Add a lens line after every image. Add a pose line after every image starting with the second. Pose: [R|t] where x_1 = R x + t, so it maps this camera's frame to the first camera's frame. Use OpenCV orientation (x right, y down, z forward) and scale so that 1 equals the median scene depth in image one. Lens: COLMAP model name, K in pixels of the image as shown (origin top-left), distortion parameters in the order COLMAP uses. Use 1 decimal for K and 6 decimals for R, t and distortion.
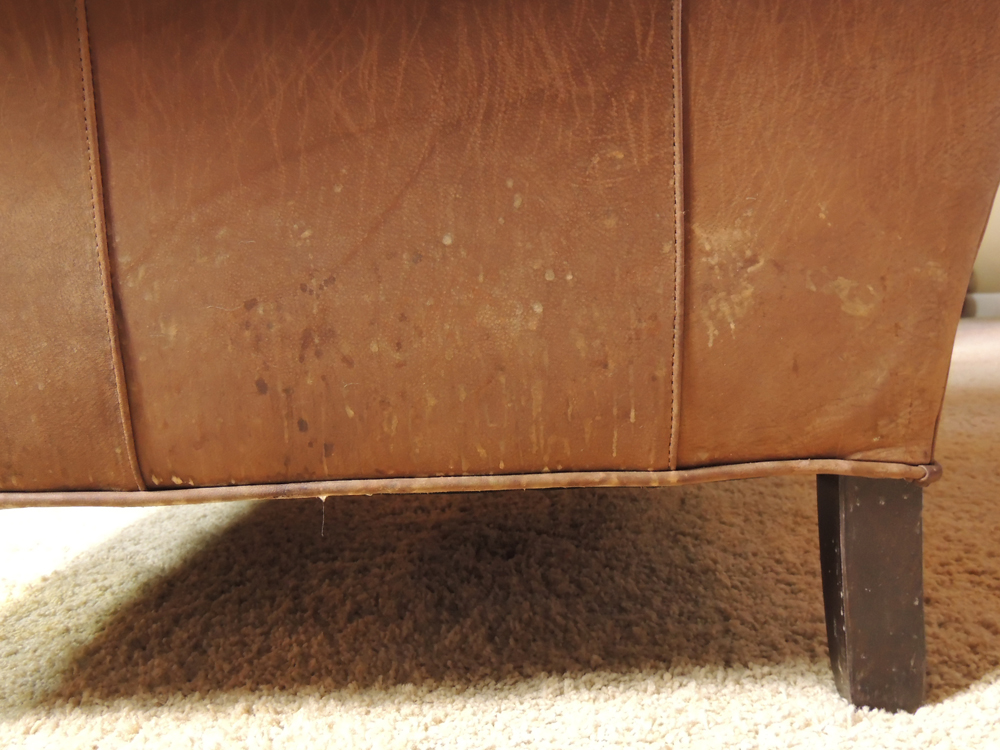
lens RADIAL K [[1018.8, 0, 500.7], [0, 1018.8, 374.8], [0, 0, 1]] dist [-0.039315, 0.000000]
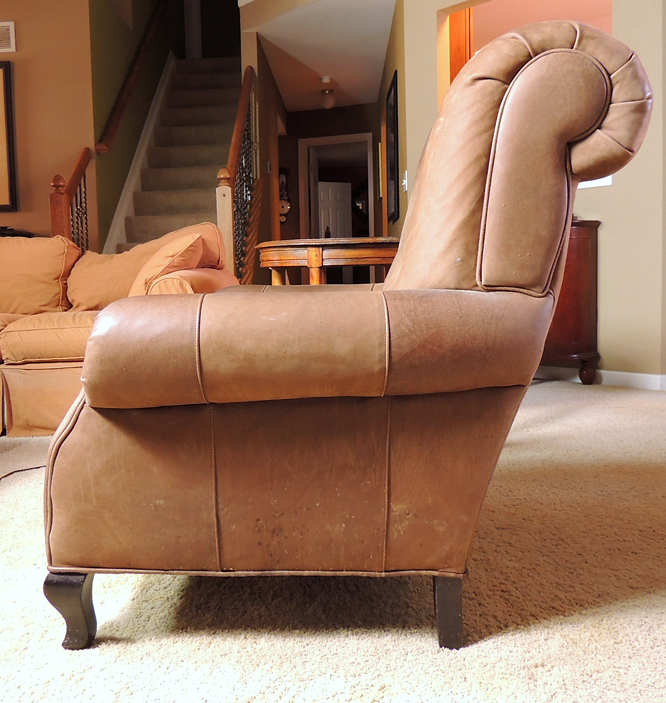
lens RADIAL K [[646.0, 0, 310.7], [0, 646.0, 365.4], [0, 0, 1]] dist [-0.020578, 0.000000]
pose [[0.999179, 0.033731, -0.022424, -0.040025], [-0.034057, 0.999317, -0.014322, -0.532489], [0.021926, 0.015074, 0.999646, -1.082384]]
